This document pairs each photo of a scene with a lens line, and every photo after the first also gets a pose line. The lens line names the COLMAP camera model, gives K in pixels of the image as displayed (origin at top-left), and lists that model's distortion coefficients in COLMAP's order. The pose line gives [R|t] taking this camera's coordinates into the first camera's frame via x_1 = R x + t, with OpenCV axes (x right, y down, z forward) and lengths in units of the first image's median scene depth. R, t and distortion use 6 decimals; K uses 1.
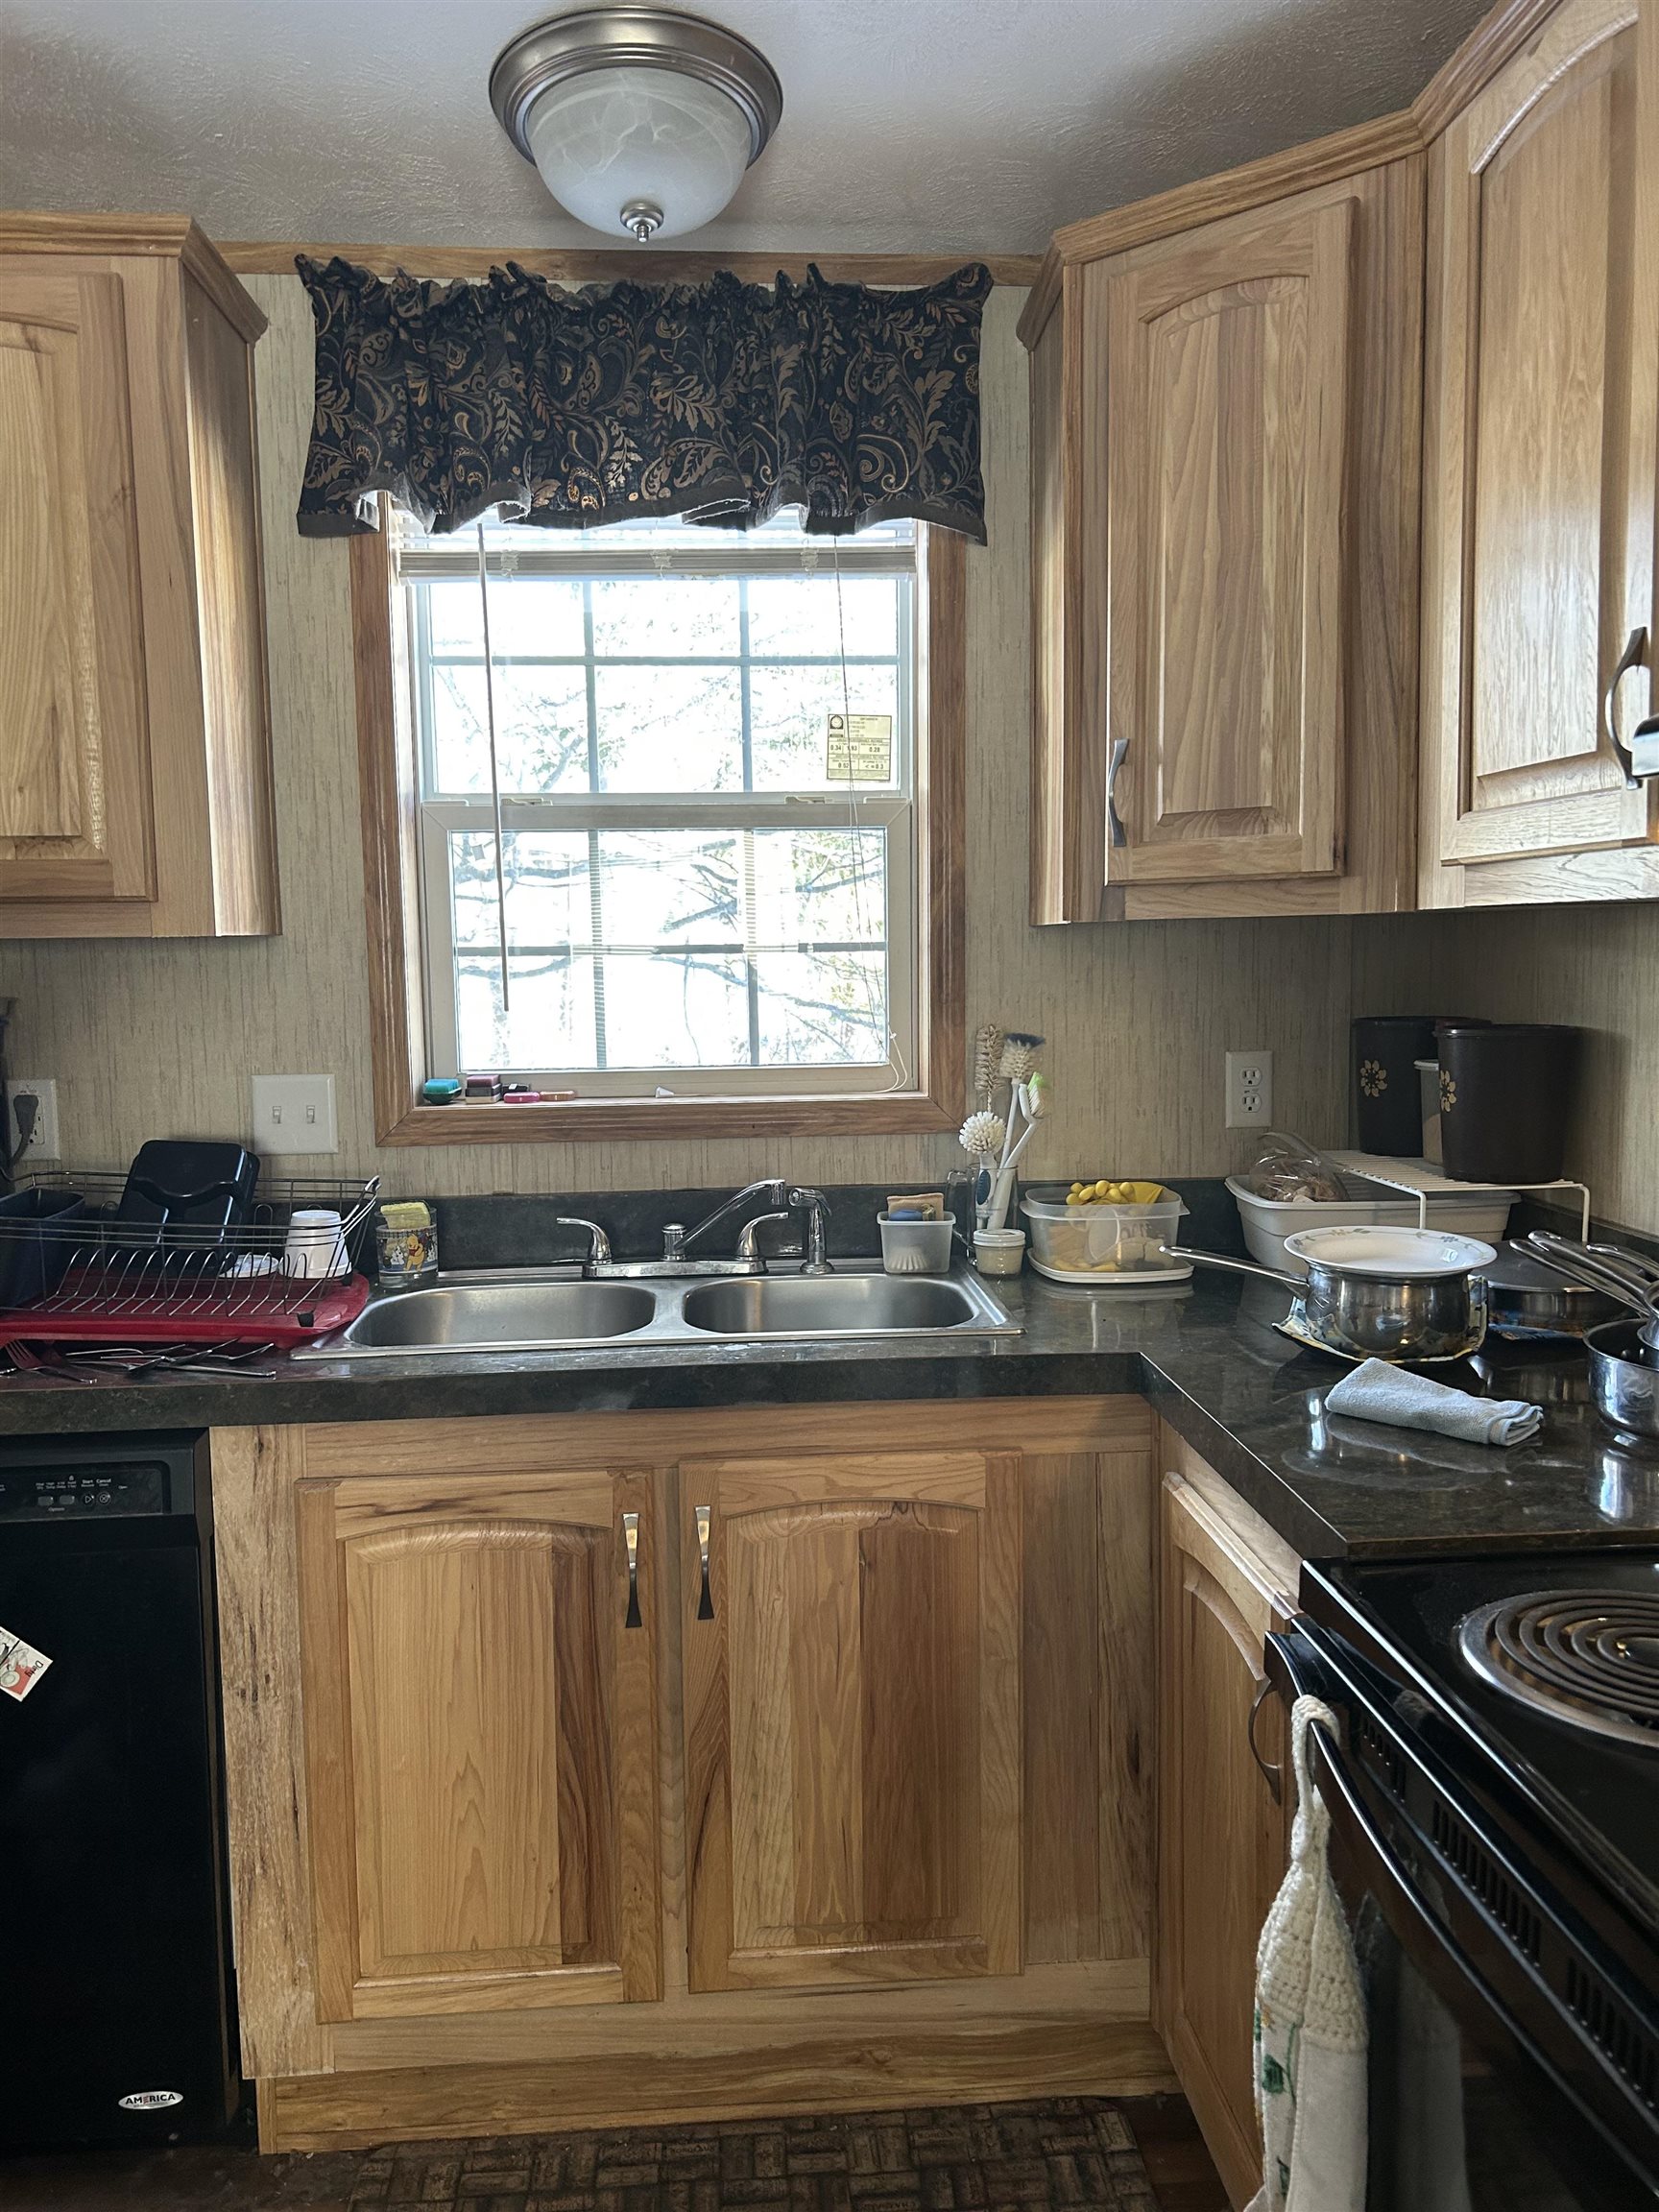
lens RADIAL K [[1690.5, 0, 829.5], [0, 1690.5, 1106.0], [0, 0, 1]] dist [0.000663, 0.006291]
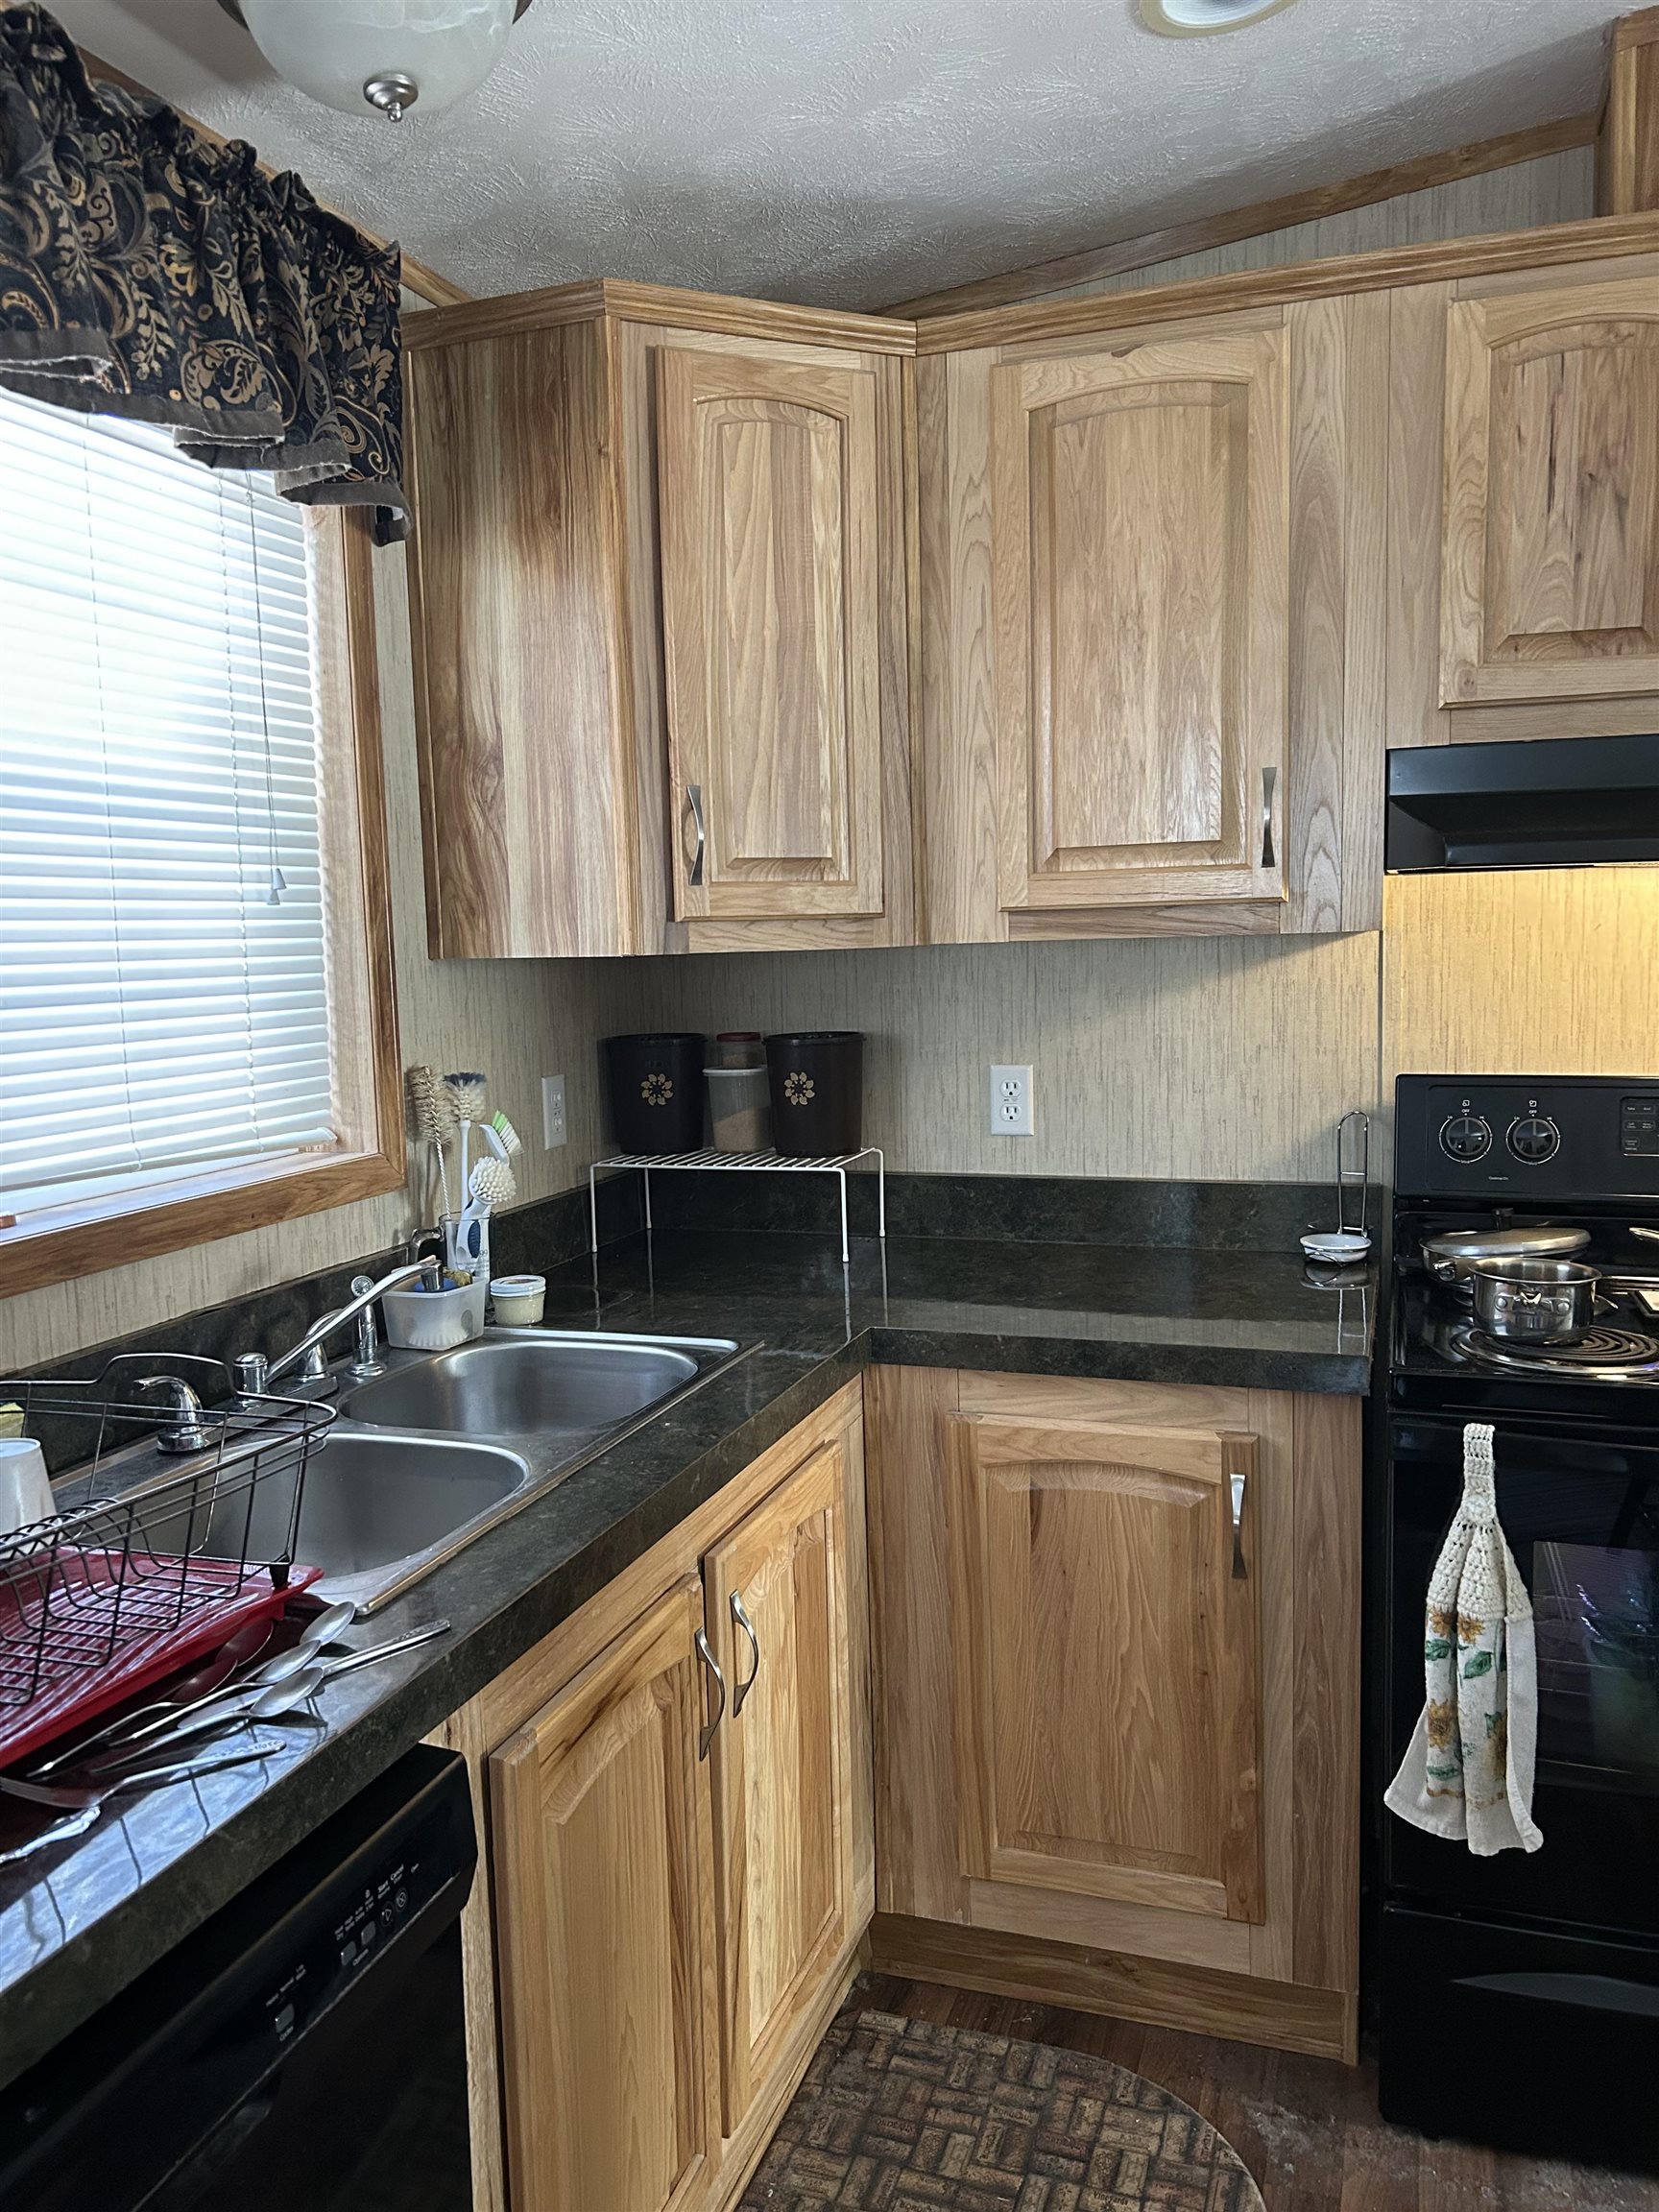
lens RADIAL K [[1672.5, 0, 829.5], [0, 1672.5, 1106.0], [0, 0, 1]] dist [0.005948, -0.000750]
pose [[0.398950, -0.092971, 0.912247, -0.788226], [0.105360, 0.992906, 0.055114, -0.065856], [-0.910900, 0.074127, 0.405915, 0.513768]]
